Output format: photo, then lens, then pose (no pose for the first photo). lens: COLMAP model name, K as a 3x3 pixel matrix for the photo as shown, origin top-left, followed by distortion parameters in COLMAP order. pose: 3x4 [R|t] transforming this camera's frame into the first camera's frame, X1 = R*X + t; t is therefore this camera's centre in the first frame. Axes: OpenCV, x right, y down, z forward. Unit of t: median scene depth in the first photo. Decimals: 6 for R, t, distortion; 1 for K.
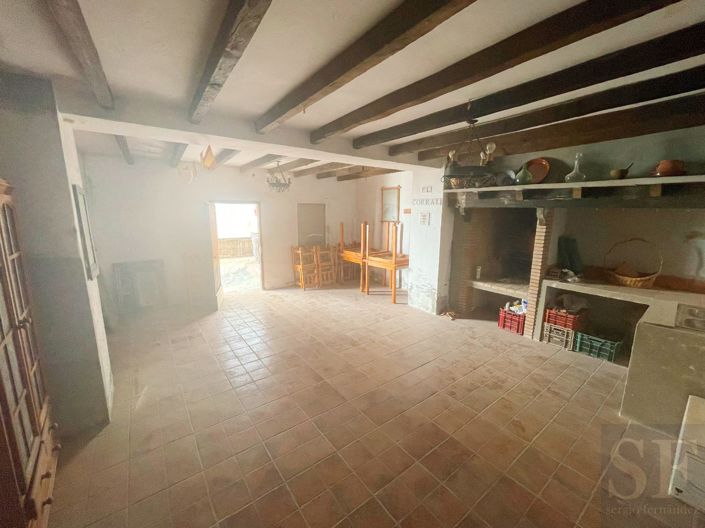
lens RADIAL K [[285.9, 0, 352.5], [0, 285.9, 261.4], [0, 0, 1]] dist [-0.001502, -0.000157]
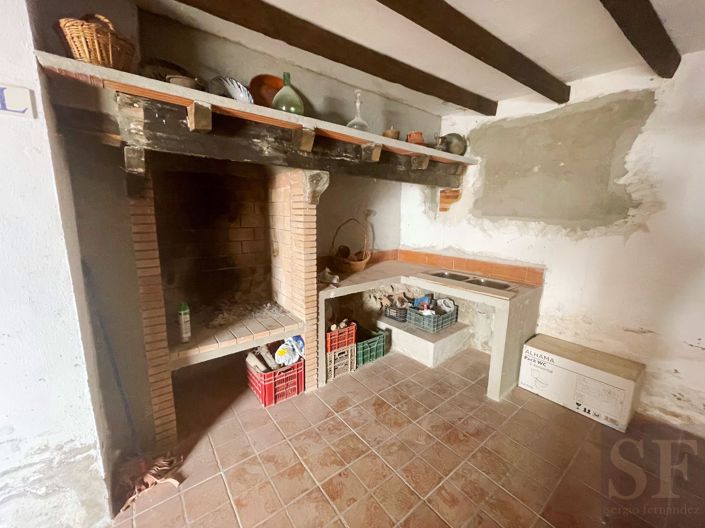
lens RADIAL K [[285.9, 0, 352.5], [0, 285.9, 261.4], [0, 0, 1]] dist [-0.001502, -0.000157]
pose [[-0.018966, -0.186175, 0.982333, 0.061909], [0.157234, 0.969729, 0.186822, -0.098670], [-0.987379, 0.157999, 0.010881, 0.851427]]
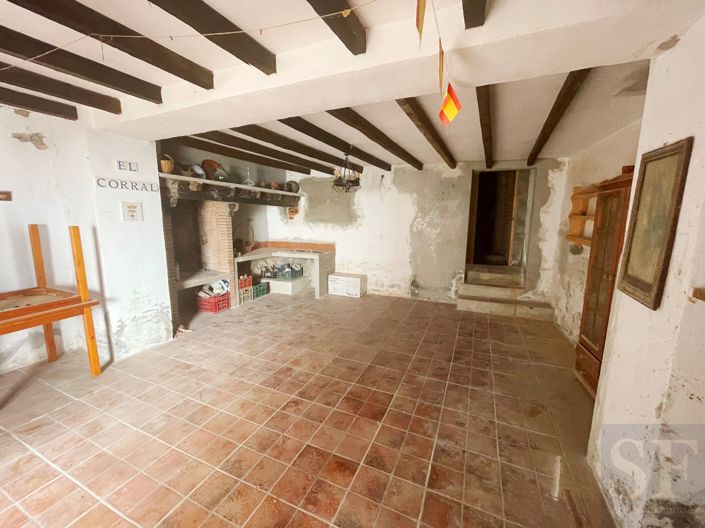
lens RADIAL K [[285.9, 0, 352.5], [0, 285.9, 261.4], [0, 0, 1]] dist [-0.001502, -0.000157]
pose [[-0.488192, -0.148647, 0.859984, -0.668780], [0.133879, 0.960970, 0.242102, -0.155302], [-0.862406, 0.233326, -0.449237, 1.050842]]
